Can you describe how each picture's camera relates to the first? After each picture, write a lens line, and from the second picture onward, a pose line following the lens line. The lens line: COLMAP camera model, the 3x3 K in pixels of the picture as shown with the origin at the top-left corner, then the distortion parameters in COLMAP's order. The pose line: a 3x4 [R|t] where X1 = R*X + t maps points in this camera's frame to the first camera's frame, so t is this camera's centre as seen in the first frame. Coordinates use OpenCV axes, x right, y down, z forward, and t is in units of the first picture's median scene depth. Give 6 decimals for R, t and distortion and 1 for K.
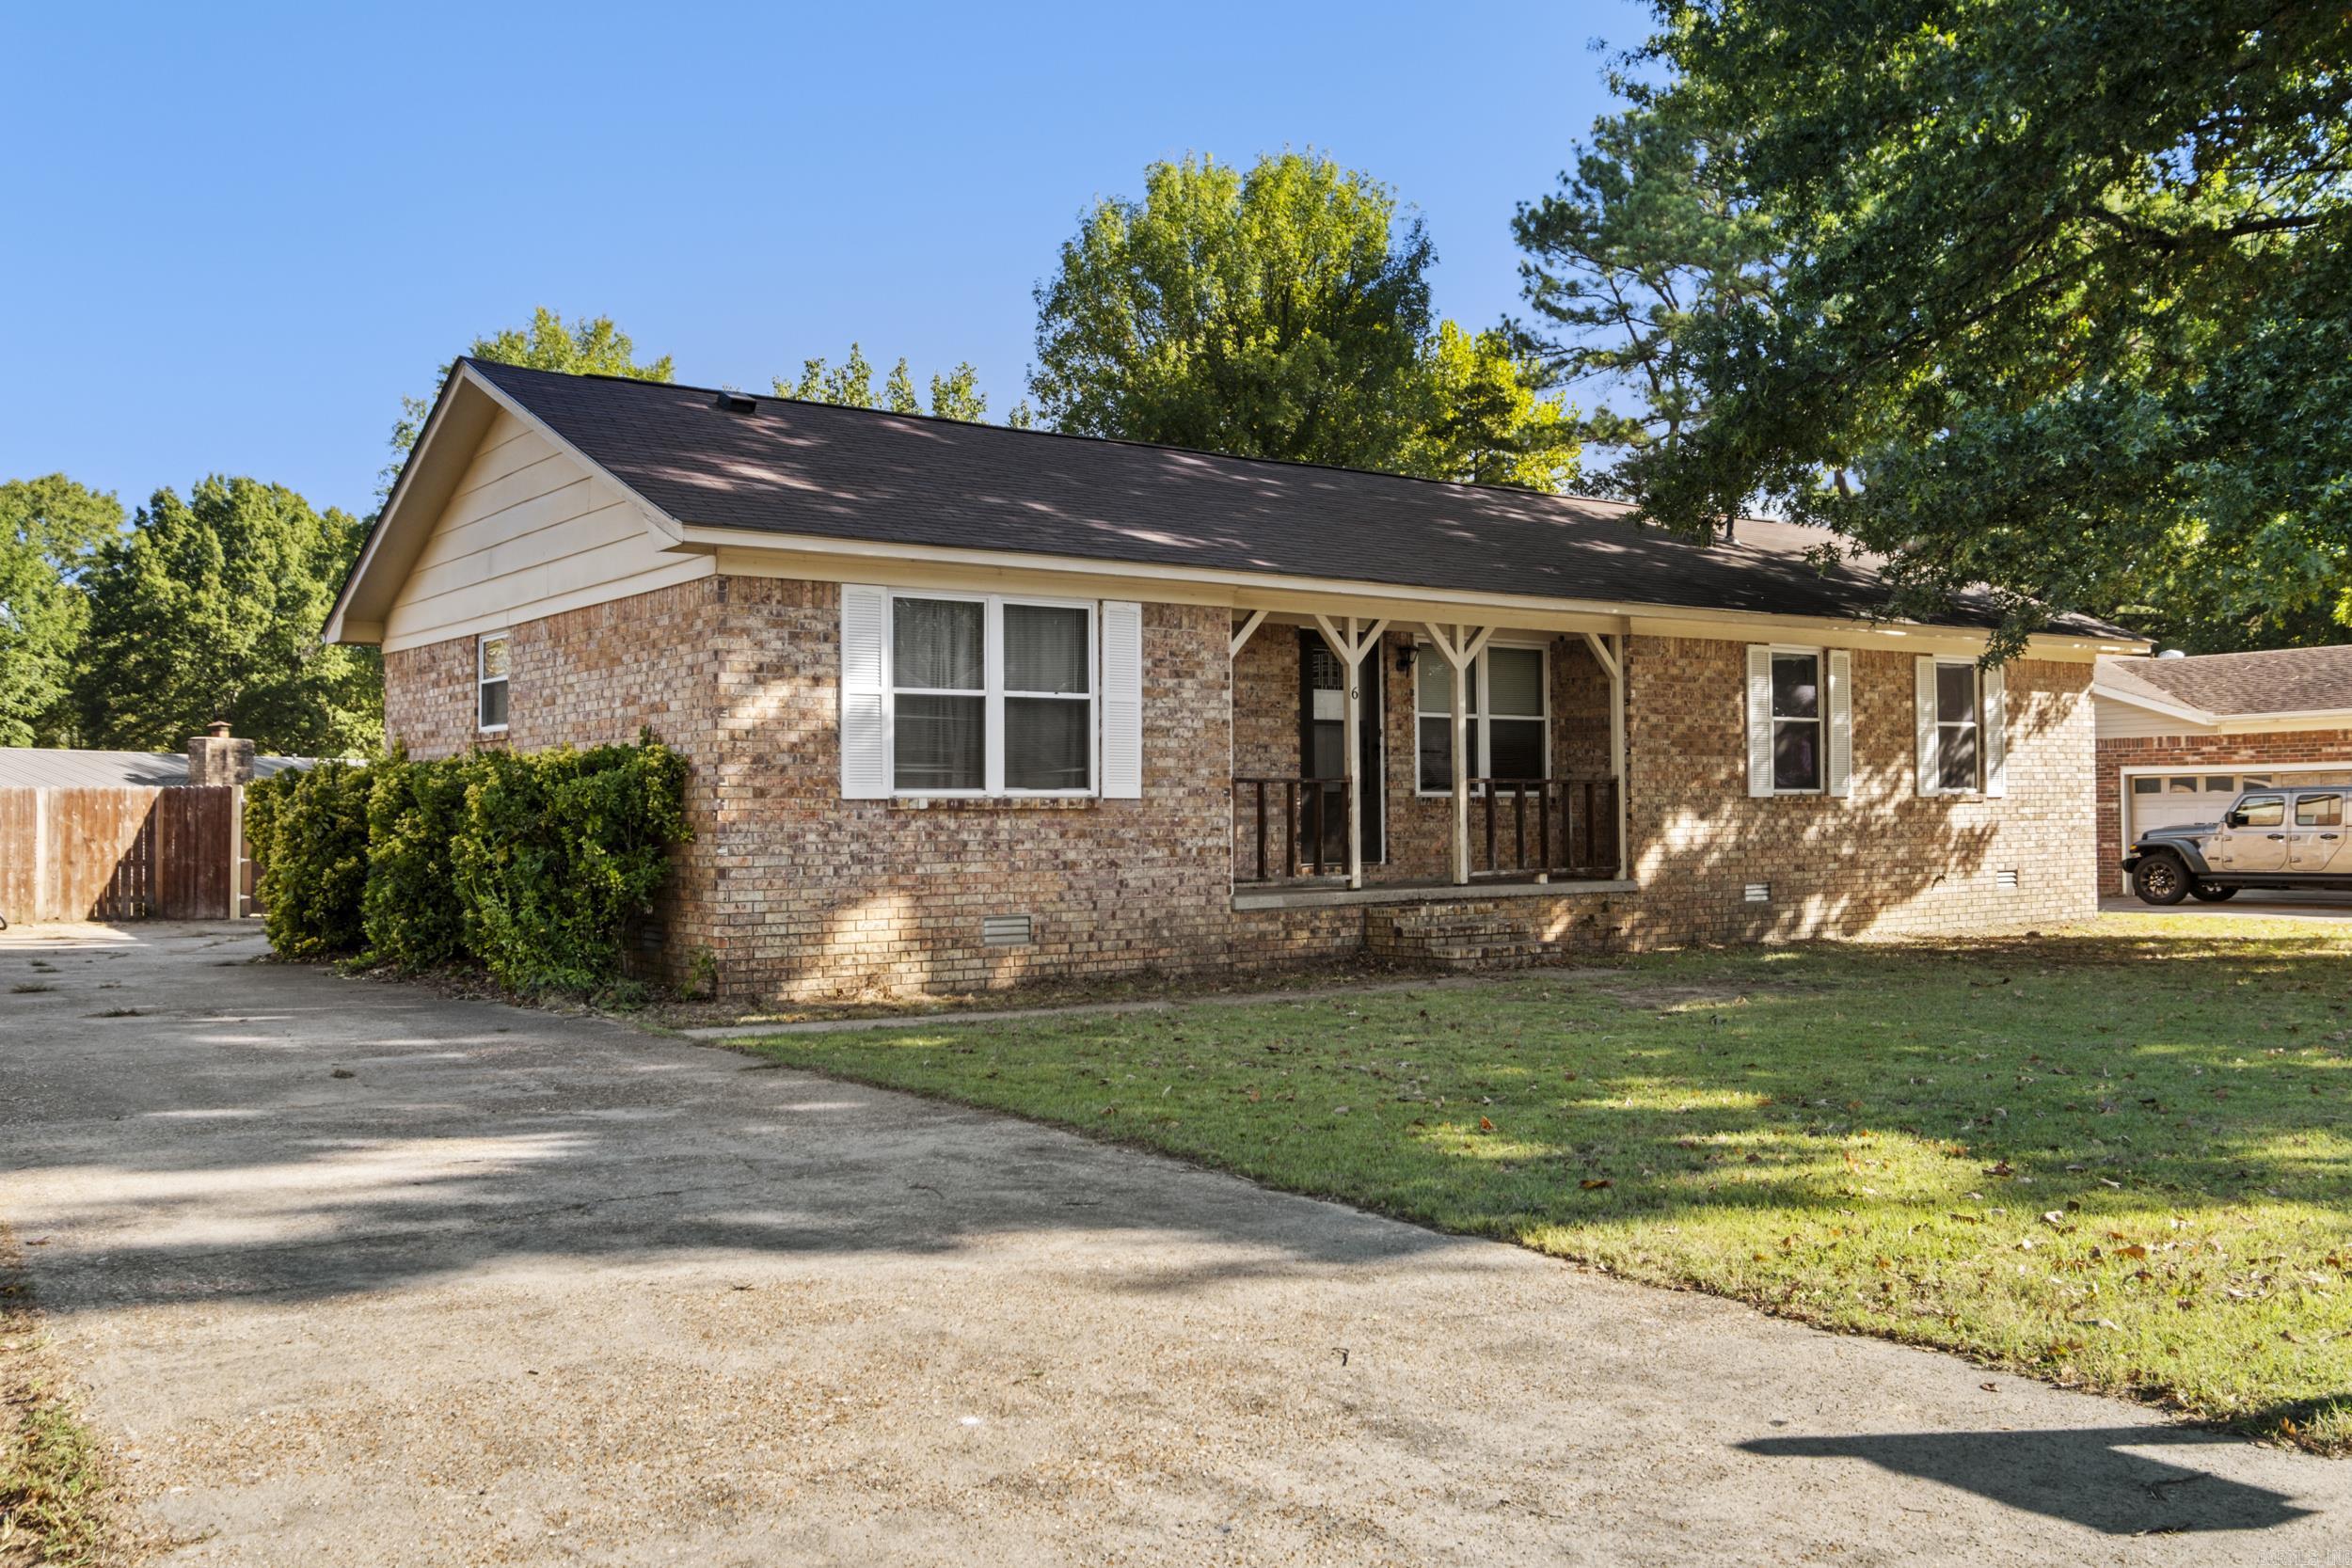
lens RADIAL K [[2017.5, 0, 1171.9], [0, 2017.5, 766.9], [0, 0, 1]] dist [-0.019023, -0.010484]
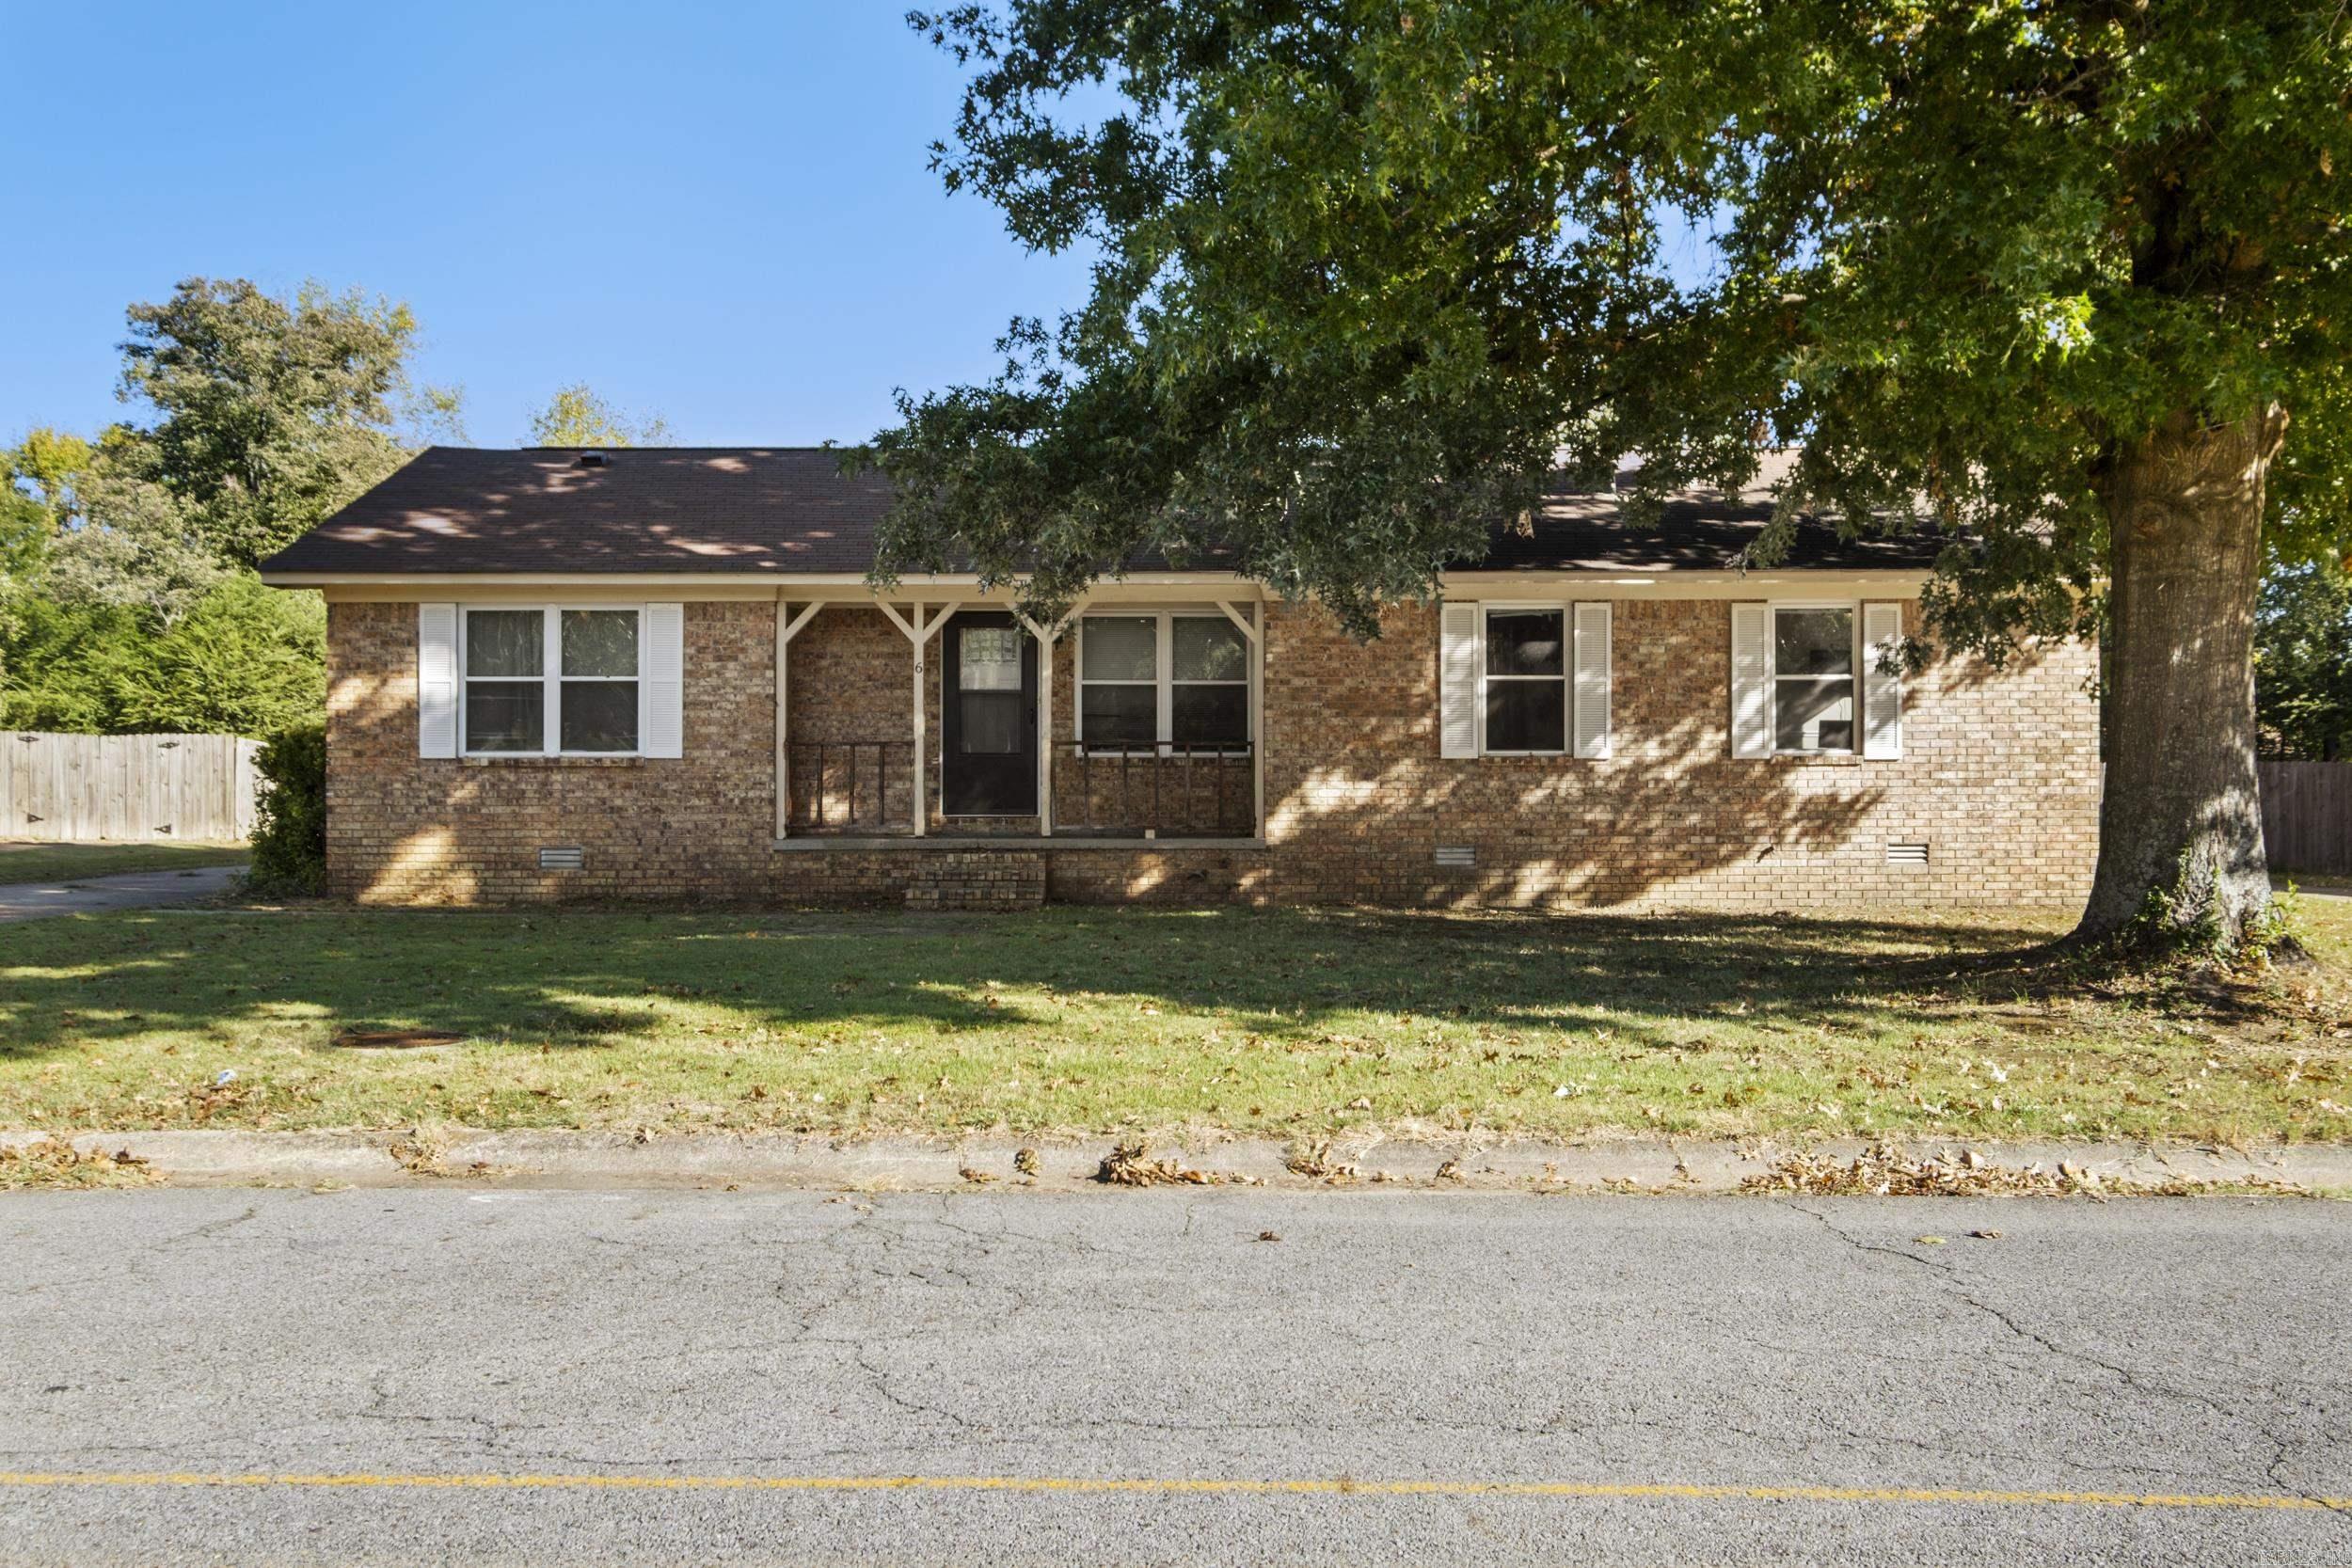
lens RADIAL K [[2017.5, 0, 1169.8], [0, 2017.5, 790.8], [0, 0, 1]] dist [-0.019023, -0.010484]
pose [[0.806756, 0.014767, -0.590700, 0.795225], [0.007231, 0.999366, 0.034860, -0.004734], [0.590840, -0.032394, 0.806138, 0.134075]]
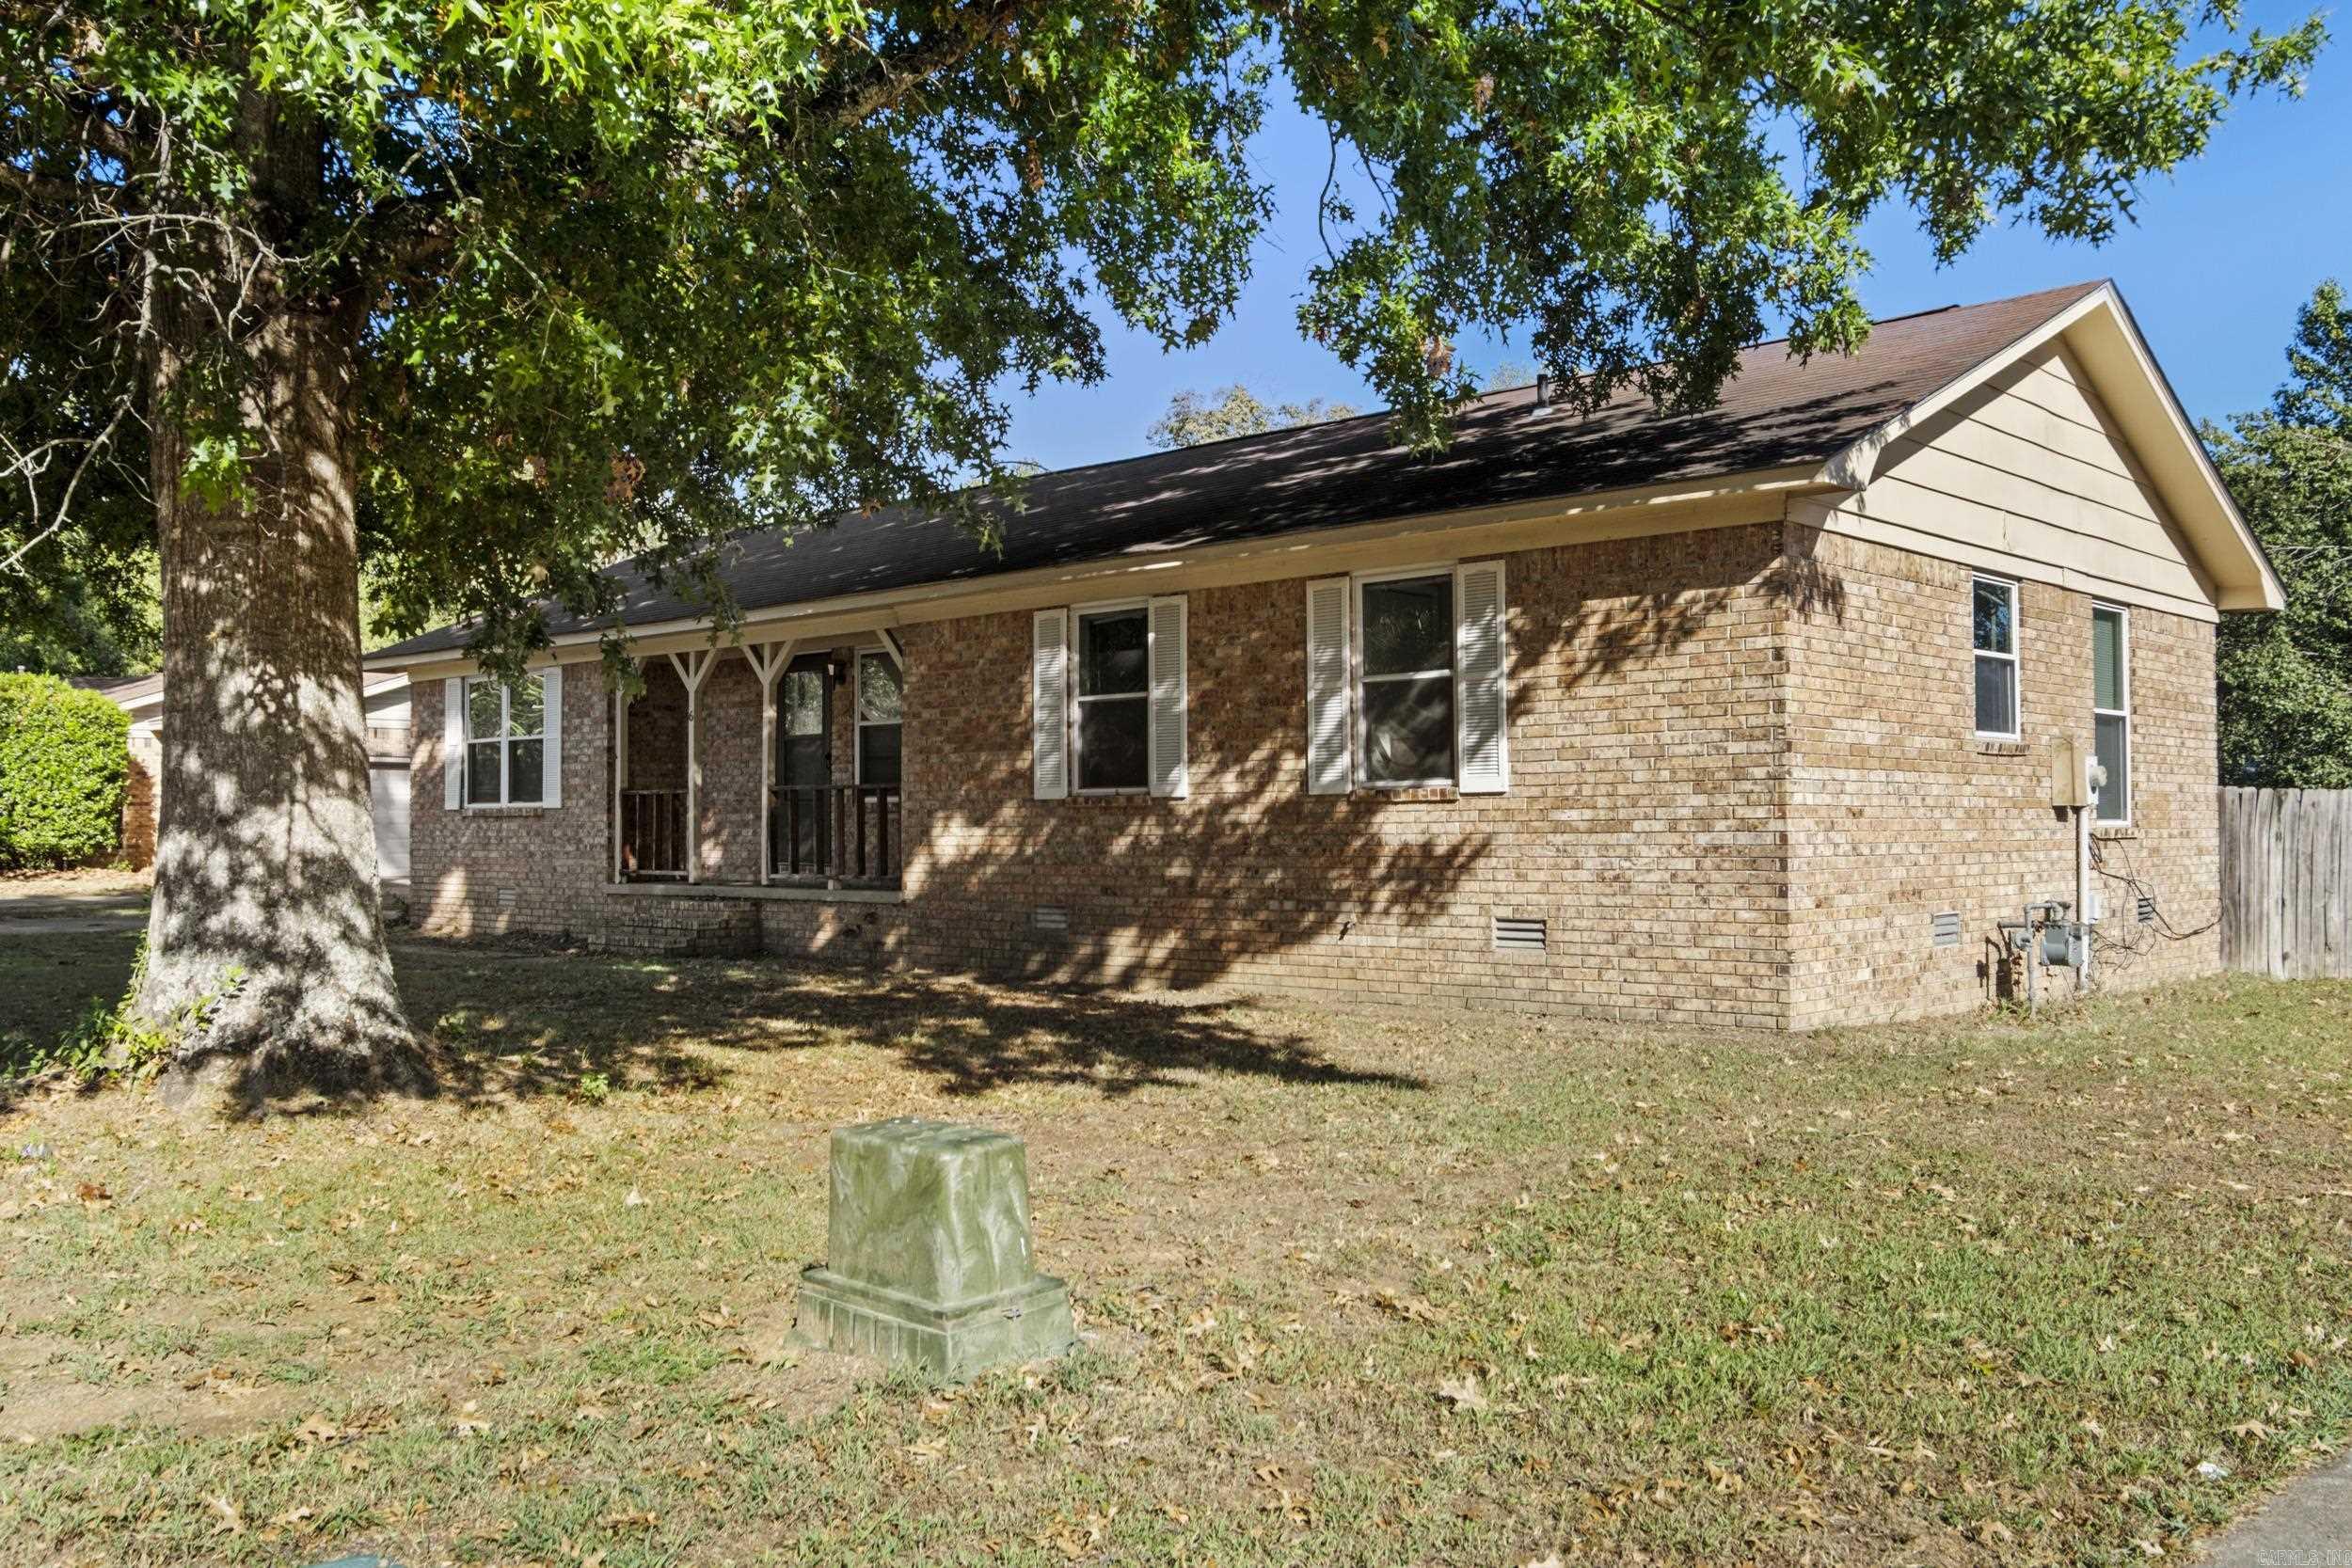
lens RADIAL K [[2017.5, 0, 1169.5], [0, 2017.5, 786.6], [0, 0, 1]] dist [-0.019023, -0.010484]
pose [[0.183362, -0.011954, -0.982973, 1.142695], [0.026241, 0.999629, -0.007262, 0.017892], [0.982695, -0.024462, 0.183608, 0.941306]]
